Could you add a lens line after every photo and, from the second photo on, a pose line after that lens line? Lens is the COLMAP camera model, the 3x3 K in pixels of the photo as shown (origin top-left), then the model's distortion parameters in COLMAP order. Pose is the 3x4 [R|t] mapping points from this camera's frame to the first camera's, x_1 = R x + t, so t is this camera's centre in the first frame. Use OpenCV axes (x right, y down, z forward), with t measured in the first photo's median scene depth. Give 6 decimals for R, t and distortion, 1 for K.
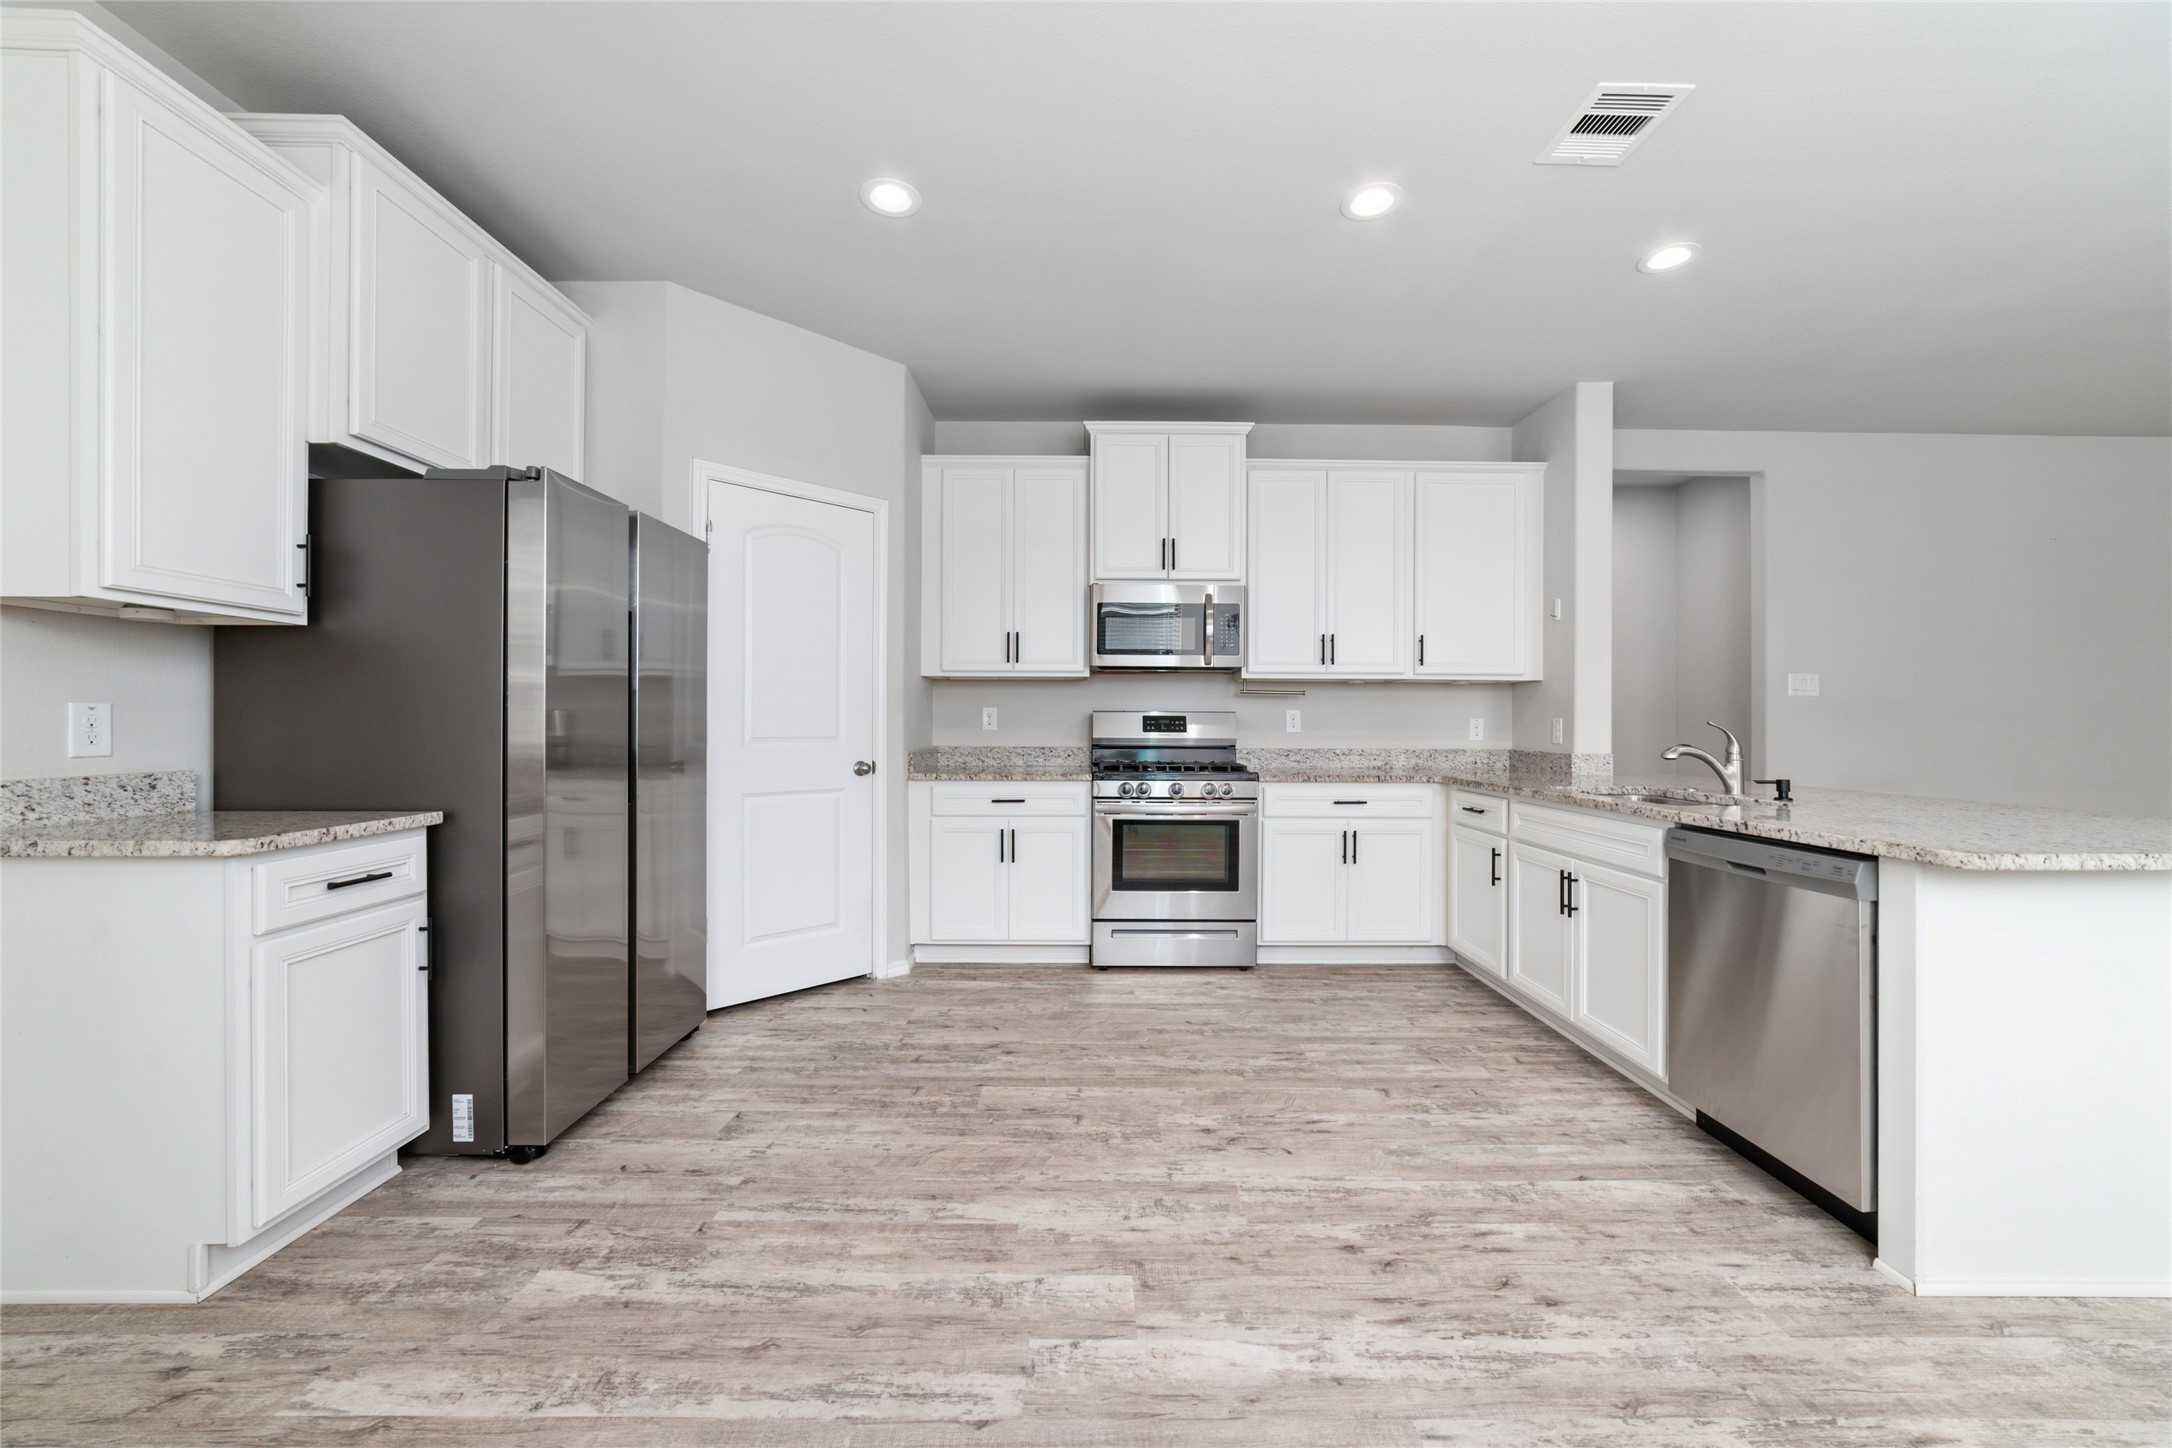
lens RADIAL K [[843.1, 0, 1098.1], [0, 843.1, 723.6], [0, 0, 1]] dist [-0.001601, 0.000444]
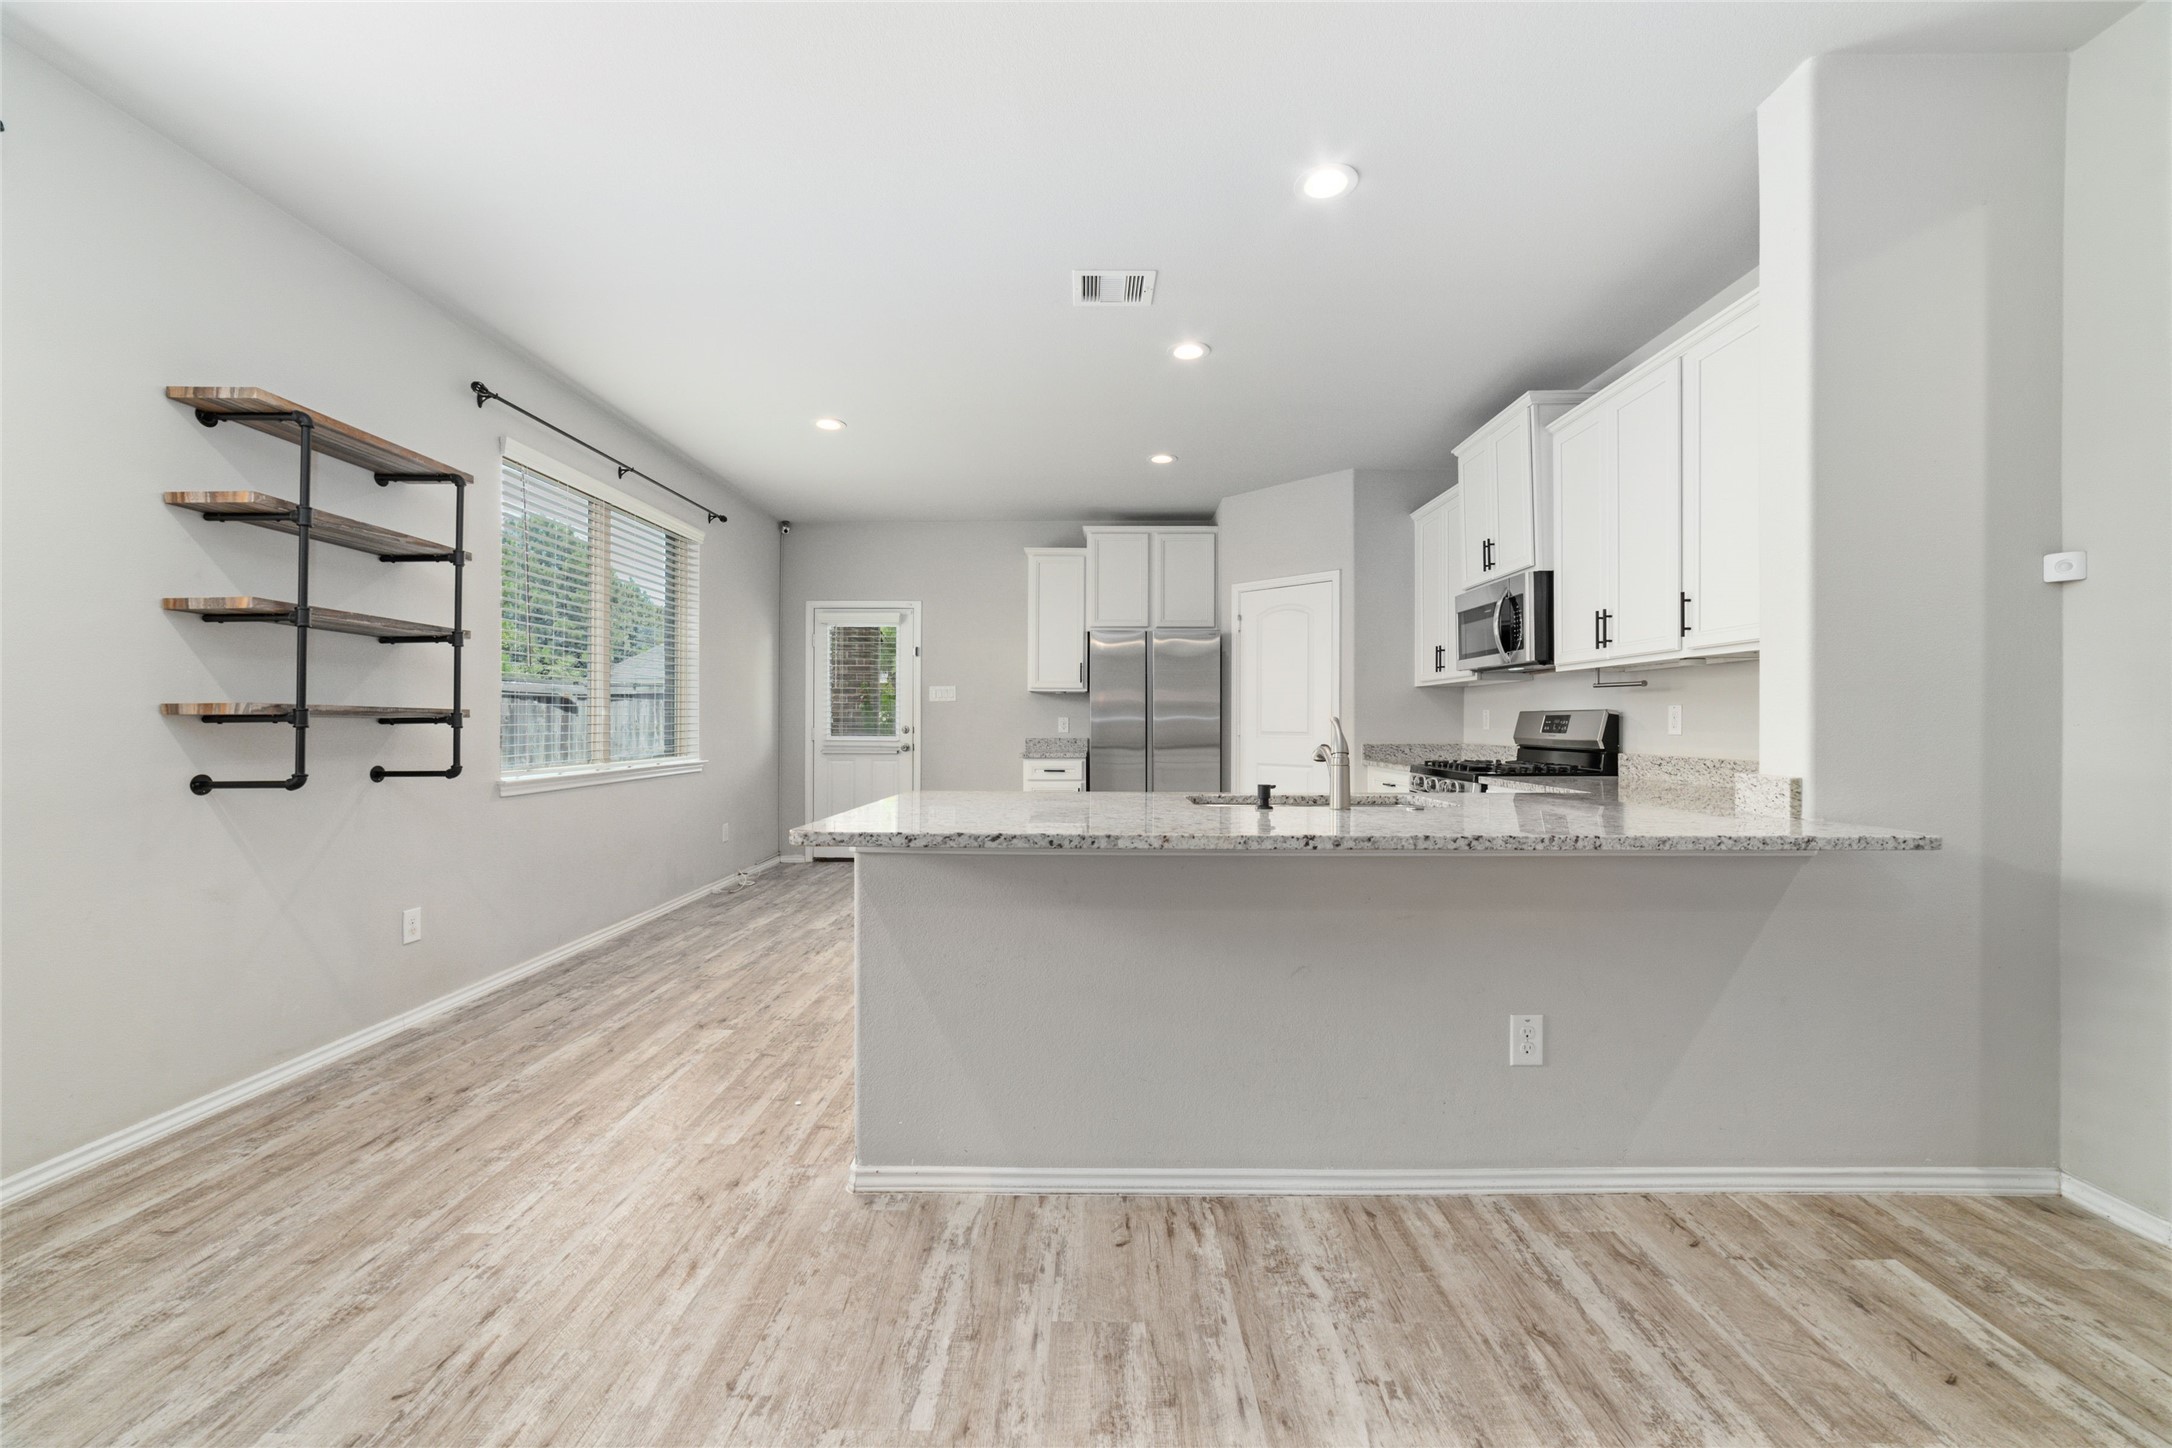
lens RADIAL K [[843.1, 0, 1097.7], [0, 843.1, 722.1], [0, 0, 1]] dist [-0.001601, 0.000444]
pose [[-0.015010, -0.003905, -0.999880, 2.224392], [-0.001844, 0.999991, -0.003878, 0.007334], [0.999886, 0.001785, -0.015017, 1.119127]]
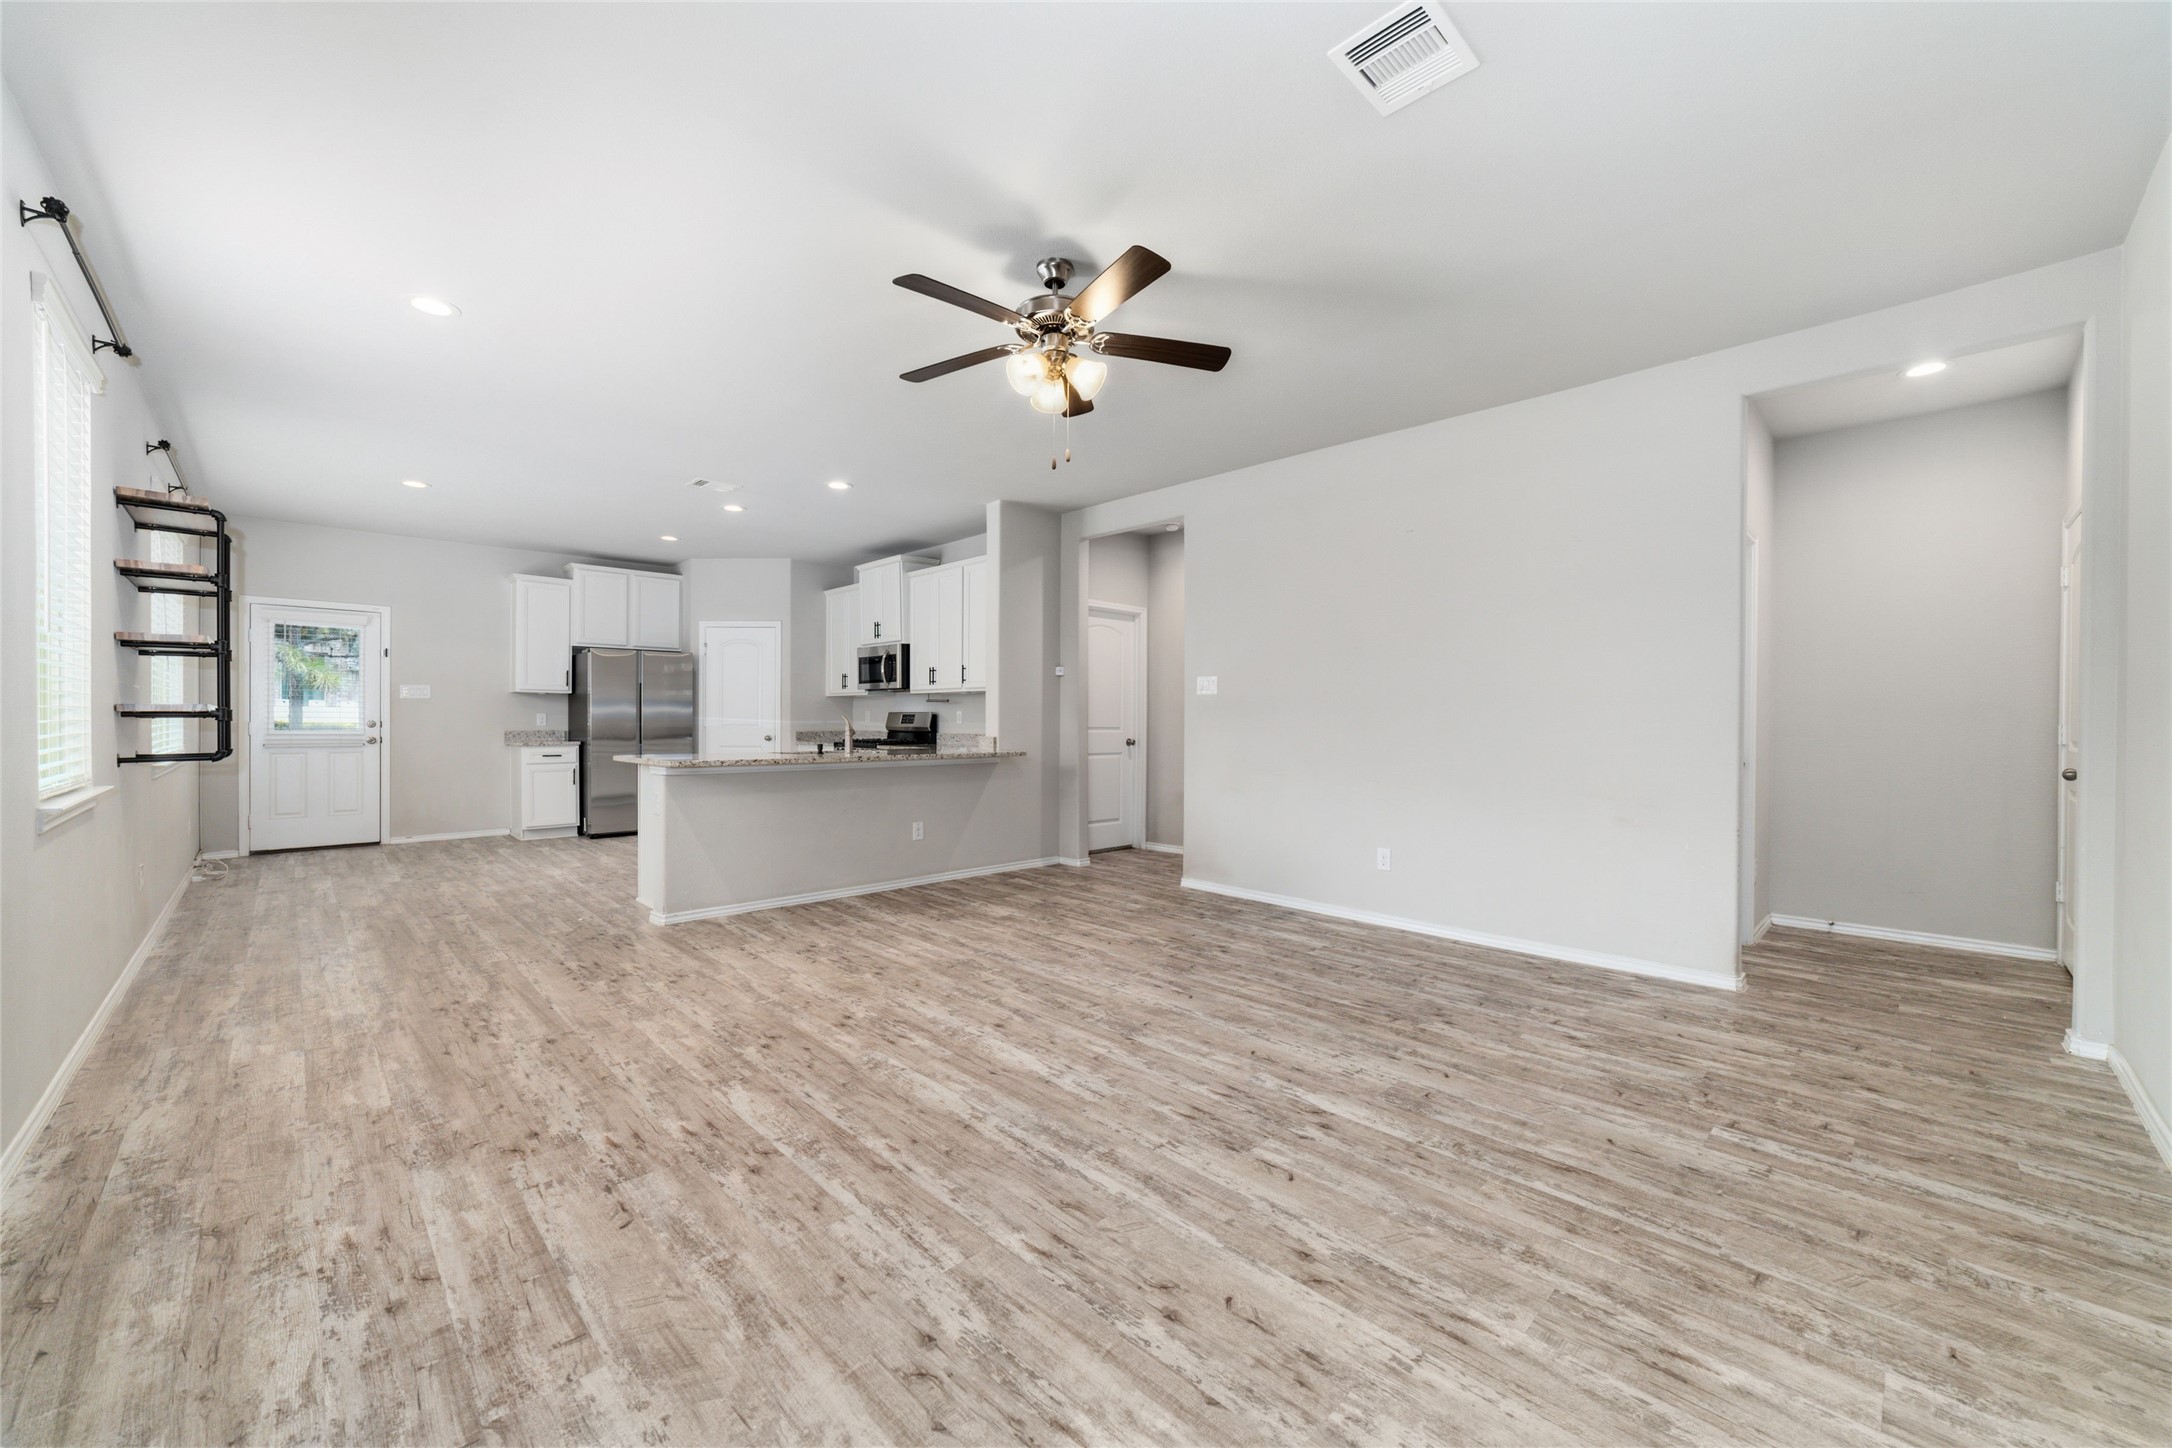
lens RADIAL K [[775.2, 0, 1086.6], [0, 775.2, 720.7], [0, 0, 1]] dist [-0.011238, -0.000015]
pose [[0.688592, 0.001428, -0.725148, 3.441140], [-0.000621, 0.999999, 0.001380, 0.005038], [0.725149, -0.000500, 0.688592, 0.264942]]
